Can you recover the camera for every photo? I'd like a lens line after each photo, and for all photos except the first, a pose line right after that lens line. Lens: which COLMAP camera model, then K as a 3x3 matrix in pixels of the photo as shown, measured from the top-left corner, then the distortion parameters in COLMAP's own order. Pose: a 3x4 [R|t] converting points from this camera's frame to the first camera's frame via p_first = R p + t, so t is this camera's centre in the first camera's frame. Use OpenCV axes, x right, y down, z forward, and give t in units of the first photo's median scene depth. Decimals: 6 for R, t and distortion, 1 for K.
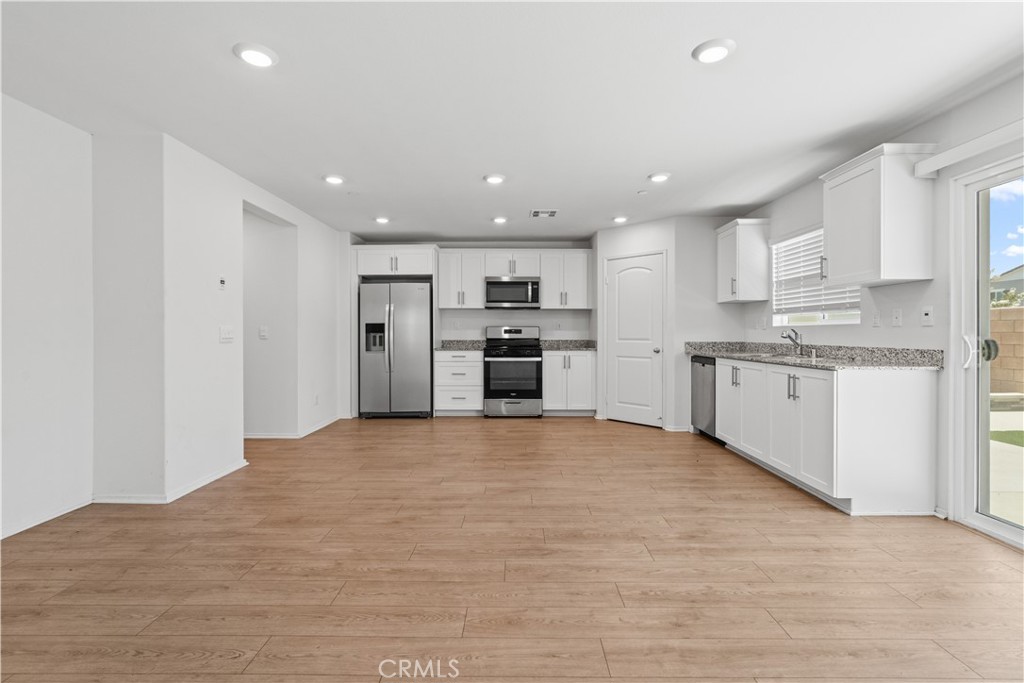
lens RADIAL K [[463.1, 0, 516.2], [0, 463.1, 340.2], [0, 0, 1]] dist [-0.007165, 0.002699]
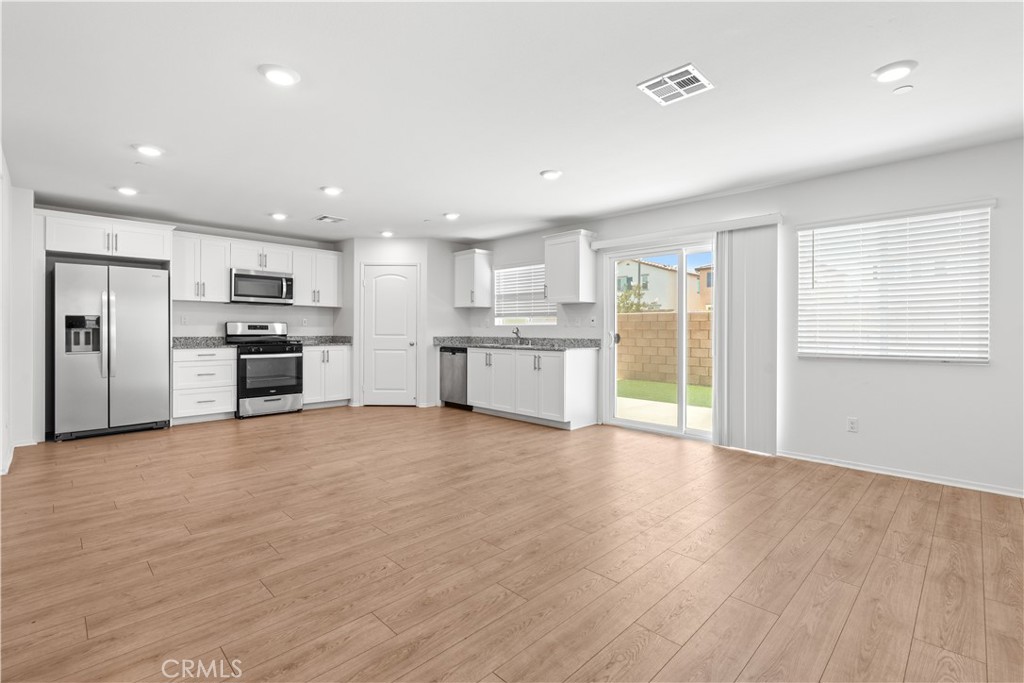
lens RADIAL K [[463.1, 0, 518.7], [0, 463.1, 342.9], [0, 0, 1]] dist [-0.007165, 0.002699]
pose [[0.697714, -0.017487, 0.716163, -0.669752], [0.006627, 0.999817, 0.017956, -0.000431], [-0.716346, -0.007782, 0.697702, -0.120734]]
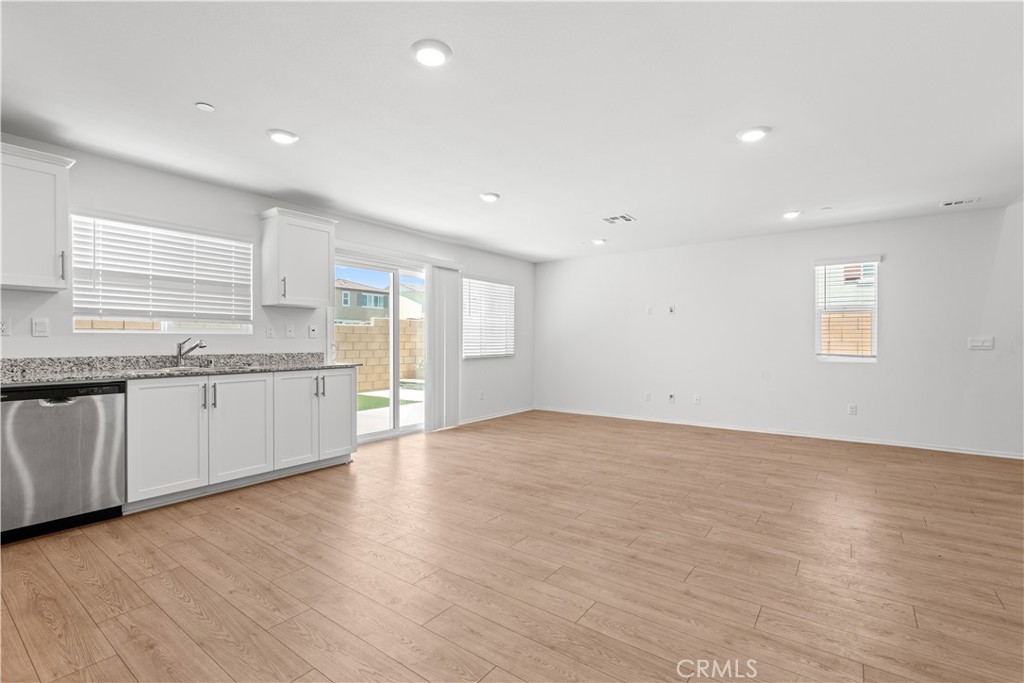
lens RADIAL K [[463.1, 0, 517.8], [0, 463.1, 334.5], [0, 0, 1]] dist [-0.007165, 0.002699]
pose [[-0.811246, 0.011779, 0.584587, -0.566797], [0.010835, 0.999928, -0.005112, -0.024610], [-0.584605, 0.002187, -0.811315, 1.761690]]
